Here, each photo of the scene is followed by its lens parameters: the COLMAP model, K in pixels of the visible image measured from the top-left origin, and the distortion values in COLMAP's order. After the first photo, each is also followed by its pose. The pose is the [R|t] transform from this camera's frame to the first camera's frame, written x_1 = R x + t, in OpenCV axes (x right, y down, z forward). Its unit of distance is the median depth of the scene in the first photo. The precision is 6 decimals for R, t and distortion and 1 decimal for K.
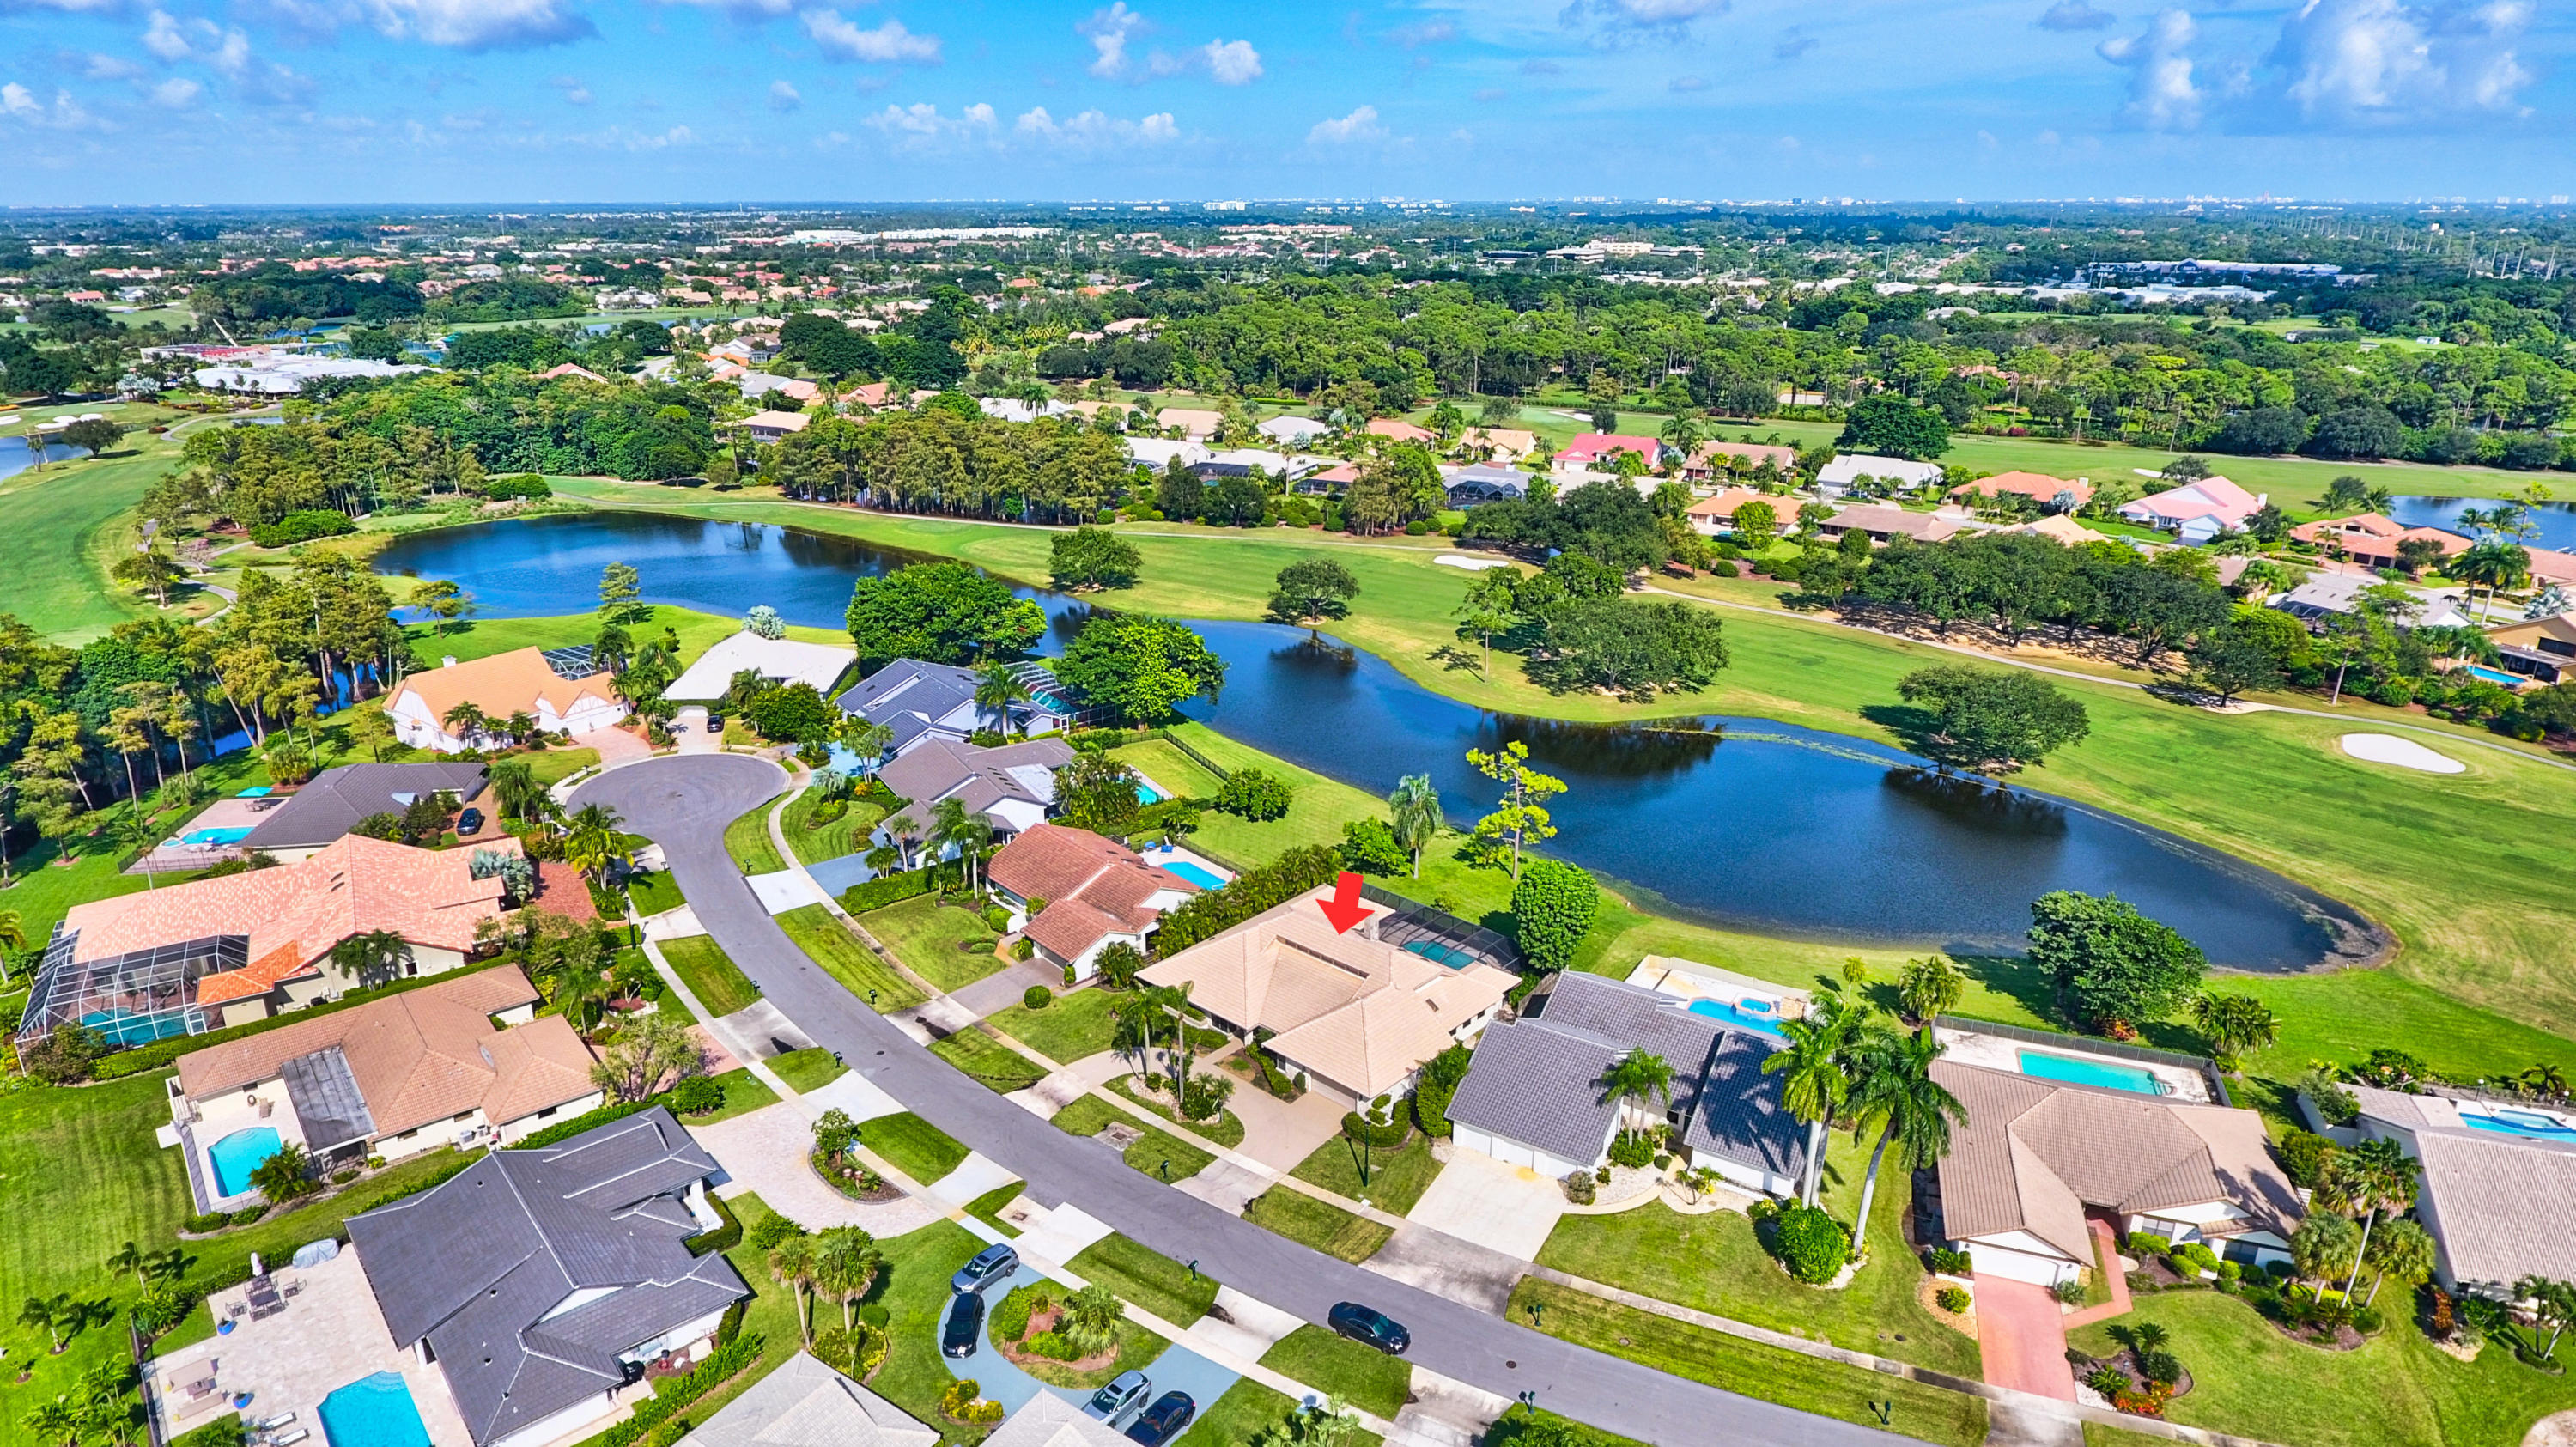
lens RADIAL K [[1539.4, 0, 1288.0], [0, 1539.4, 723.5], [0, 0, 1]] dist [-0.003410, -0.000014]
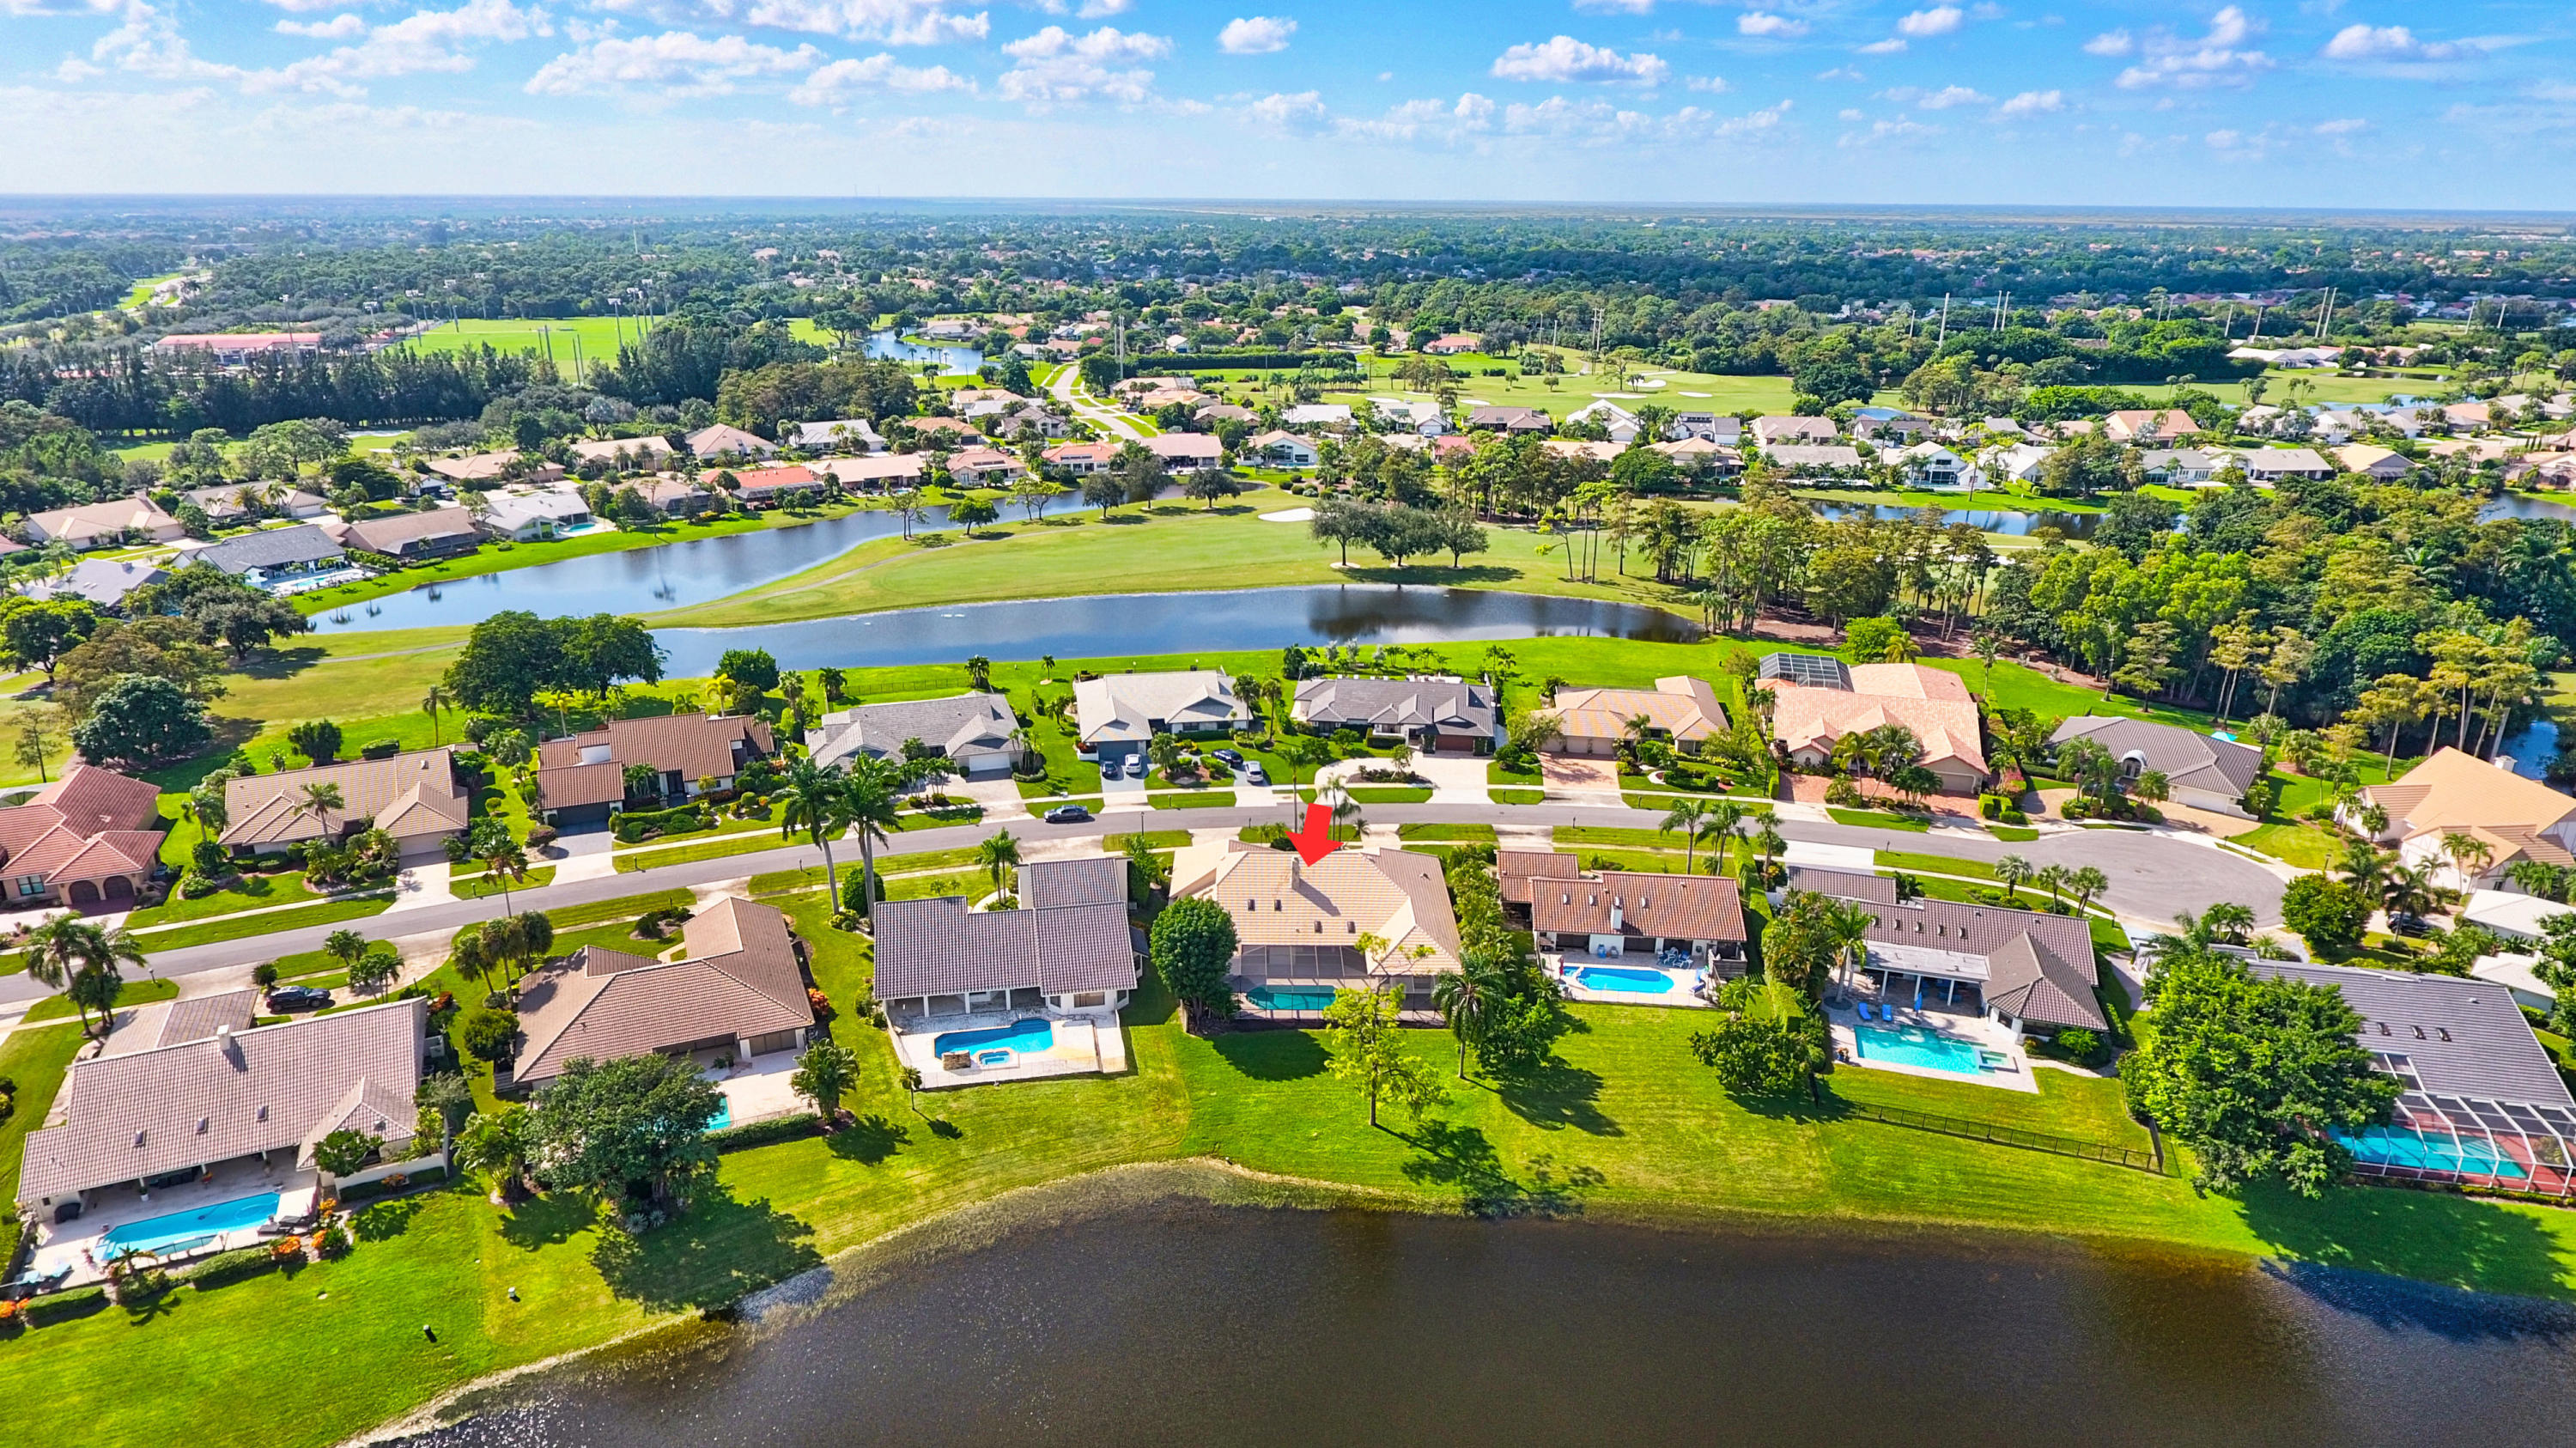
lens RADIAL K [[1519.3, 0, 1238.2], [0, 1519.3, 725.4], [0, 0, 1]] dist [-0.001362, -0.001222]
pose [[-0.748933, 0.216824, -0.626168, 0.755953], [-0.220687, 0.809394, 0.544223, -0.544820], [0.624817, 0.545774, -0.558332, 1.546859]]
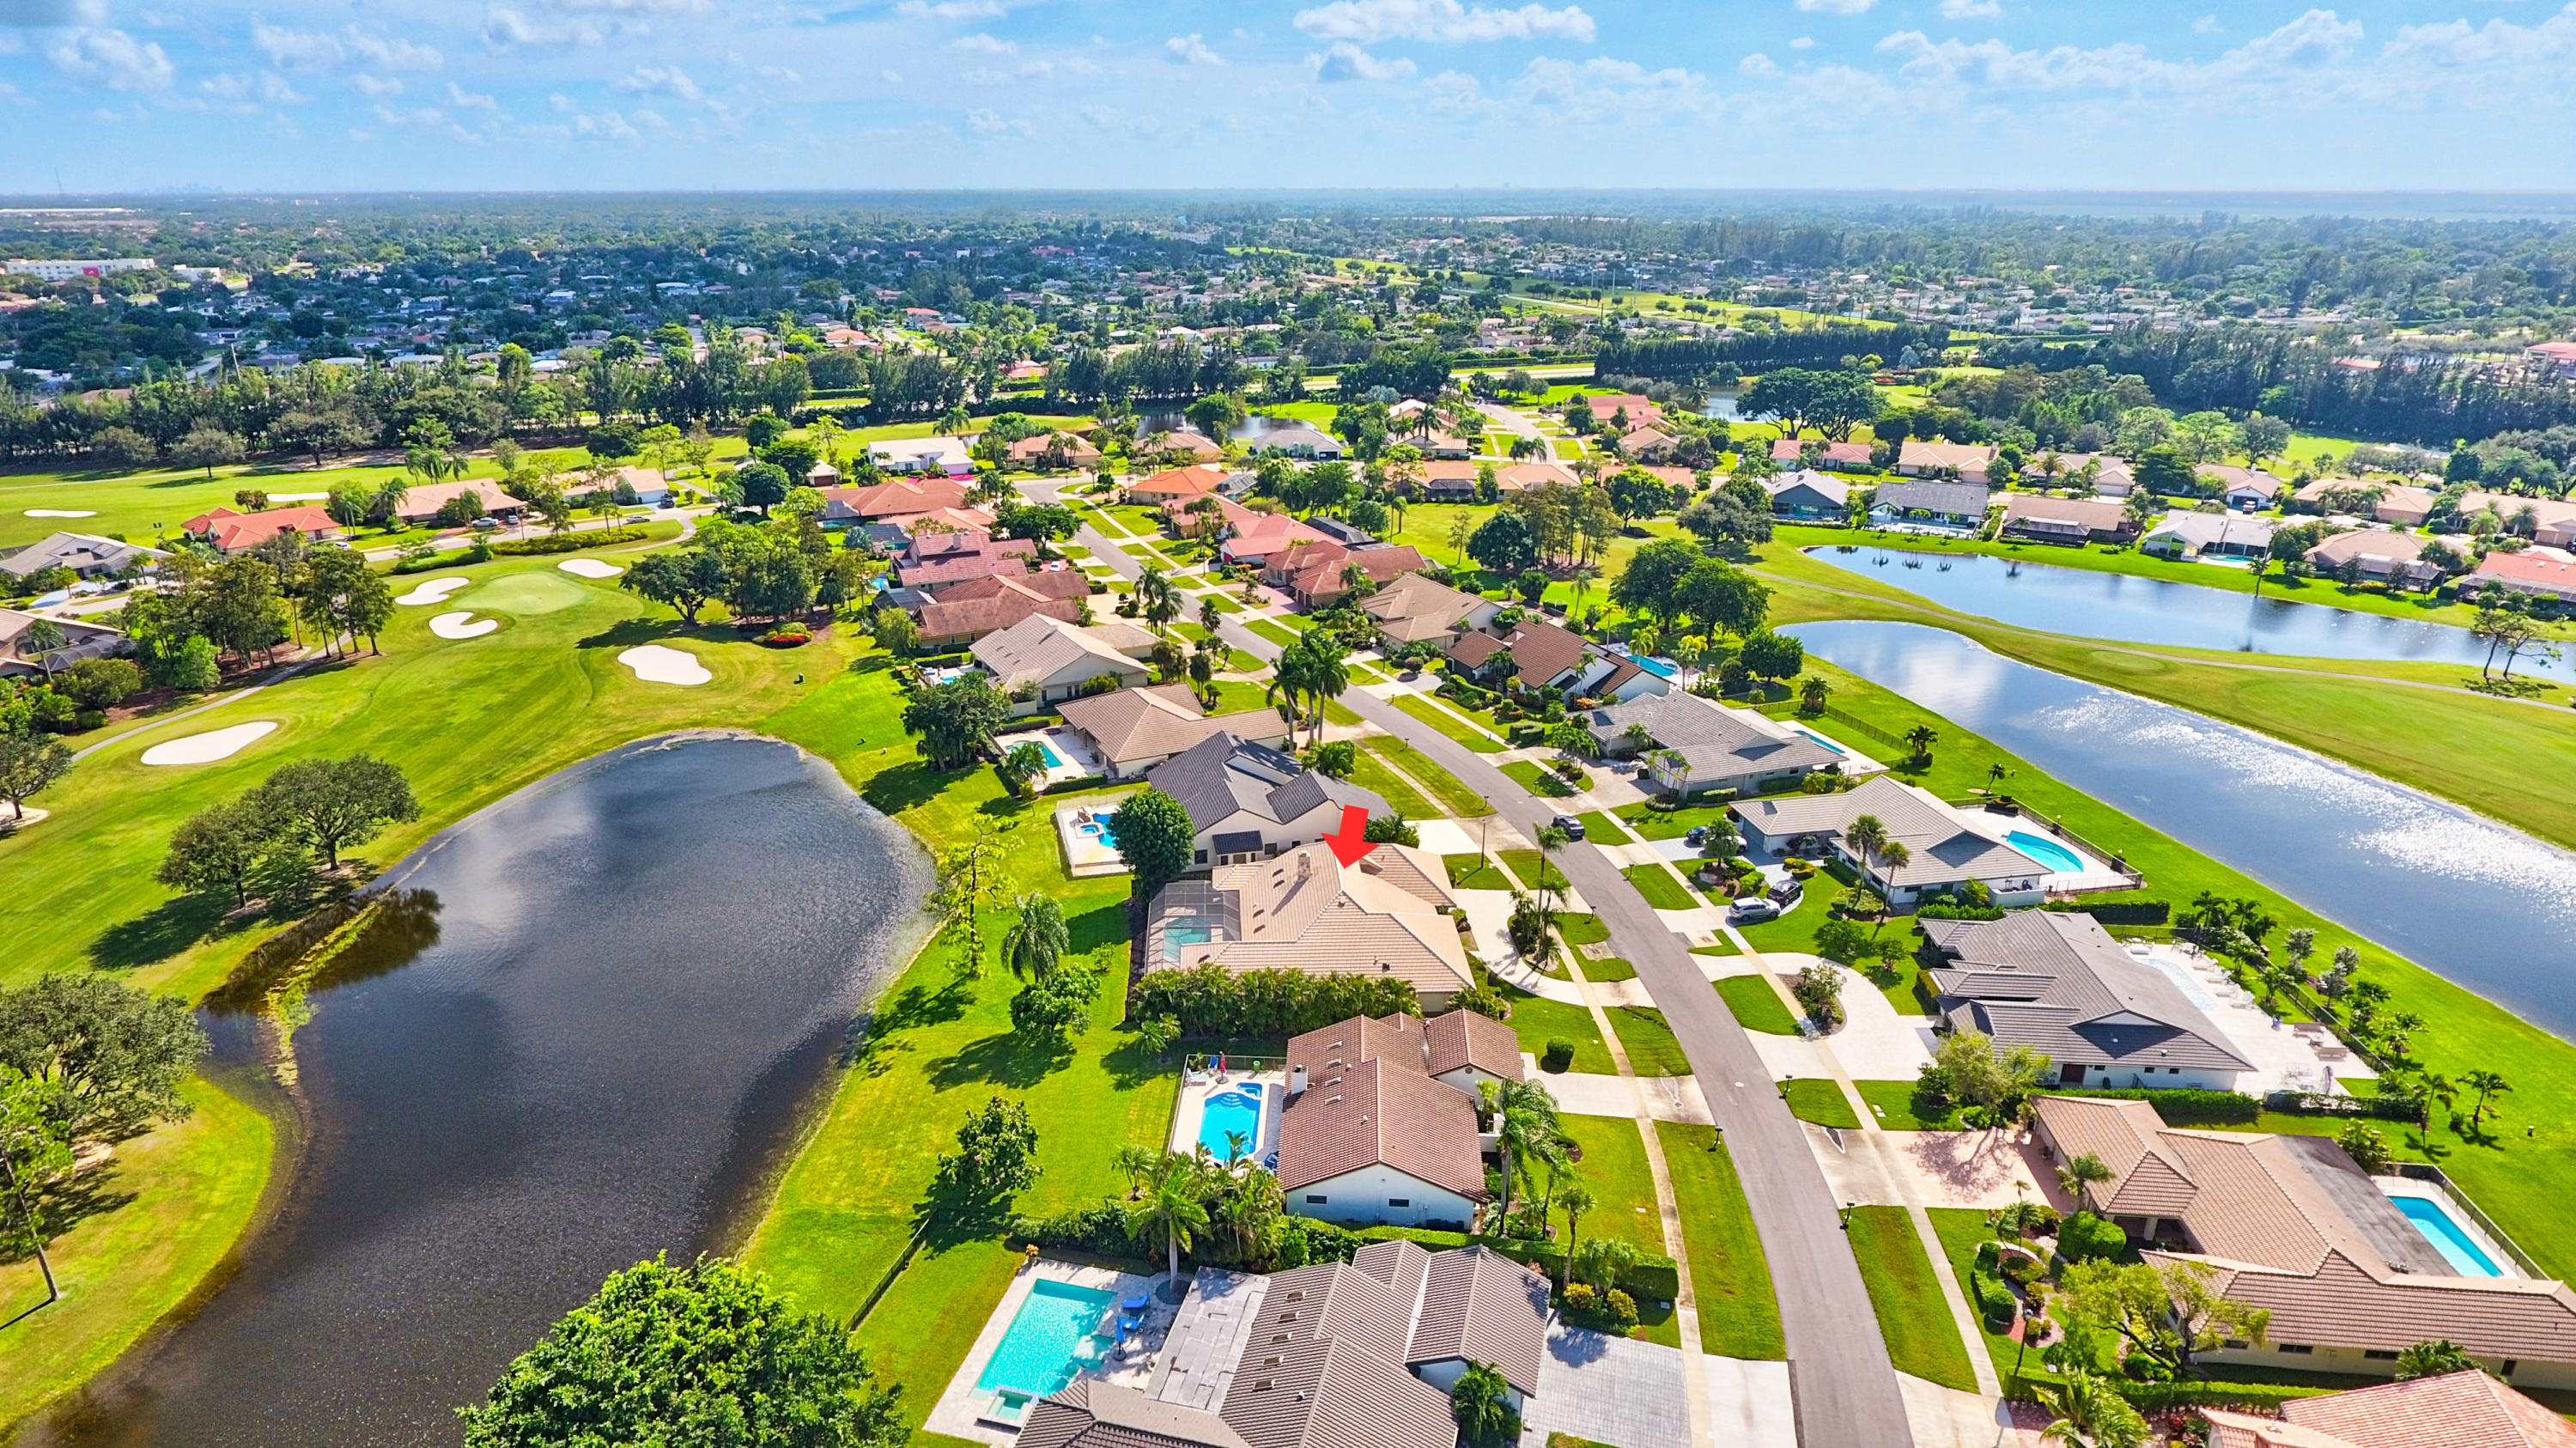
lens RADIAL K [[1473.2, 0, 1234.9], [0, 1473.2, 774.8], [0, 0, 1]] dist [-0.002215, -0.000650]
pose [[-0.689093, -0.267760, 0.673391, -0.600338], [0.238598, 0.793592, 0.559717, -0.517208], [-0.684268, 0.546367, -0.482971, 1.517920]]
